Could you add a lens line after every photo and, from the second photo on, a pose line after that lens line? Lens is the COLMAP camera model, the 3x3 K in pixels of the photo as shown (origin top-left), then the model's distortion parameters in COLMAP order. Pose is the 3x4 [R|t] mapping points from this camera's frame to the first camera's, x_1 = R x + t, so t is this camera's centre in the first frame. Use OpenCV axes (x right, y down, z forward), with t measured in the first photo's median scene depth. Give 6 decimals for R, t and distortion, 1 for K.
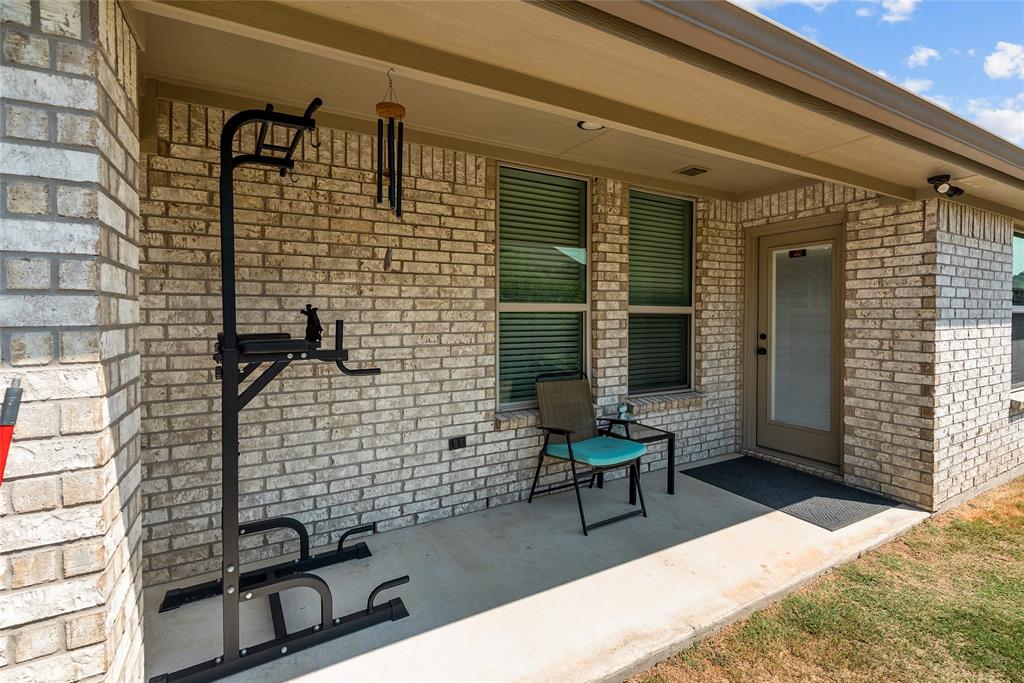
lens RADIAL K [[482.7, 0, 523.0], [0, 482.7, 320.9], [0, 0, 1]] dist [-0.003329, 0.000929]
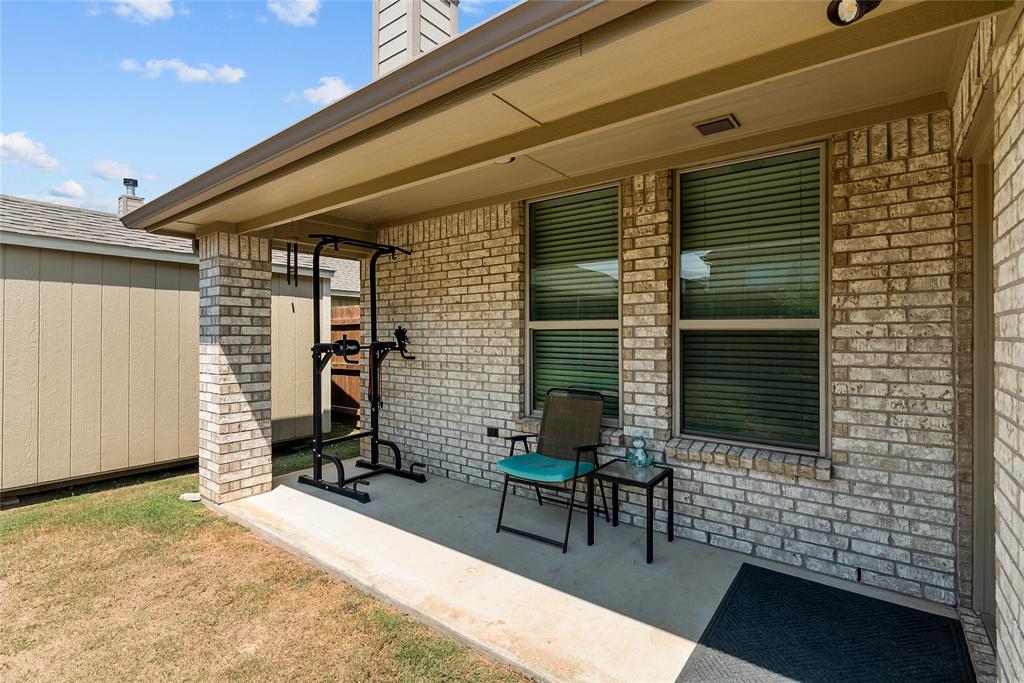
lens RADIAL K [[482.7, 0, 501.9], [0, 482.7, 329.2], [0, 0, 1]] dist [-0.003329, 0.000929]
pose [[0.363087, -0.007818, -0.931722, 1.066501], [-0.011876, 0.999845, -0.013018, -0.003663], [0.931679, 0.015792, 0.362938, 0.553868]]
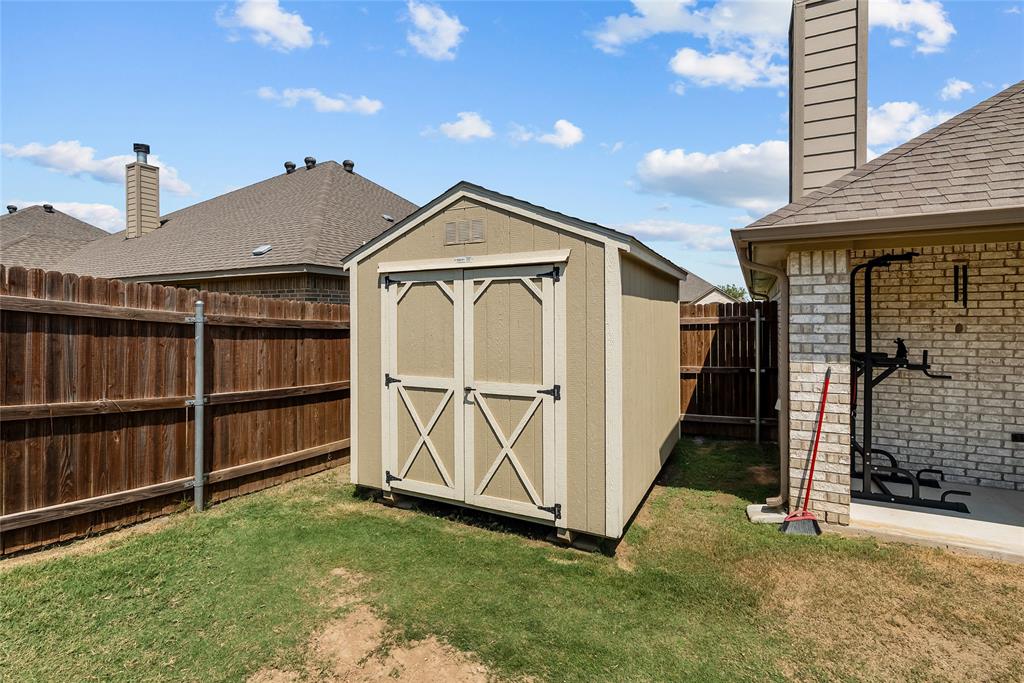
lens RADIAL K [[482.7, 0, 498.5], [0, 482.7, 317.2], [0, 0, 1]] dist [-0.003329, 0.000929]
pose [[0.521448, 0.003379, -0.853276, 0.258706], [-0.011987, 0.999922, -0.003366, -0.069154], [0.853199, 0.011984, 0.521448, -0.993607]]
